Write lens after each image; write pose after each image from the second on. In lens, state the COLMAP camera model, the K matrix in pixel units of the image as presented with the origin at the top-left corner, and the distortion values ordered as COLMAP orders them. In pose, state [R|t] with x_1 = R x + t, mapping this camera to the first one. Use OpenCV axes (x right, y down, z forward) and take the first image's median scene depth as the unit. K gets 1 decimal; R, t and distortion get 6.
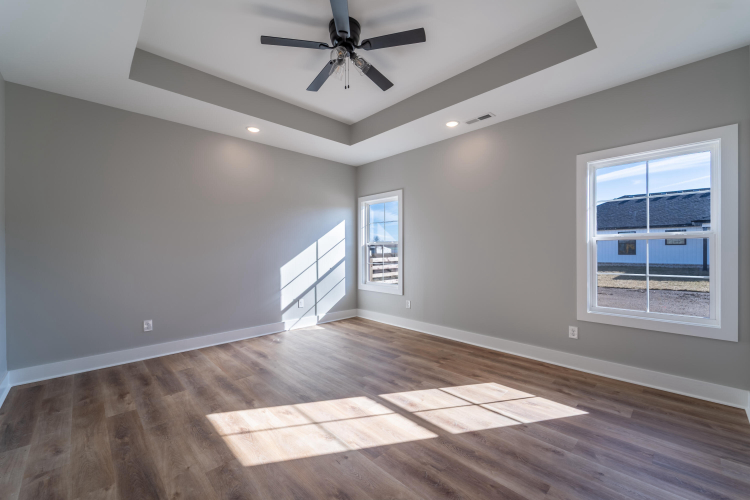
lens RADIAL K [[304.0, 0, 377.7], [0, 304.0, 248.9], [0, 0, 1]] dist [0.000191, -0.001687]
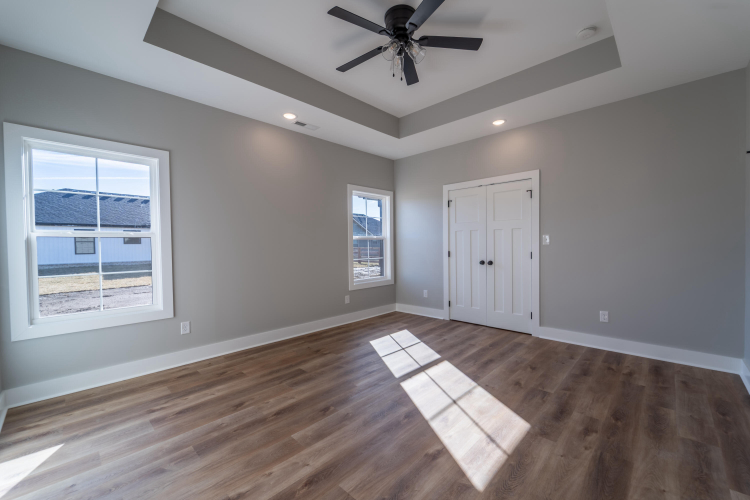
lens RADIAL K [[304.0, 0, 377.2], [0, 304.0, 249.8], [0, 0, 1]] dist [0.000191, -0.001687]
pose [[-0.036897, -0.013344, 0.999230, -0.894261], [0.008151, 0.999874, 0.013653, 0.006389], [-0.999286, 0.008648, -0.036784, 0.917508]]
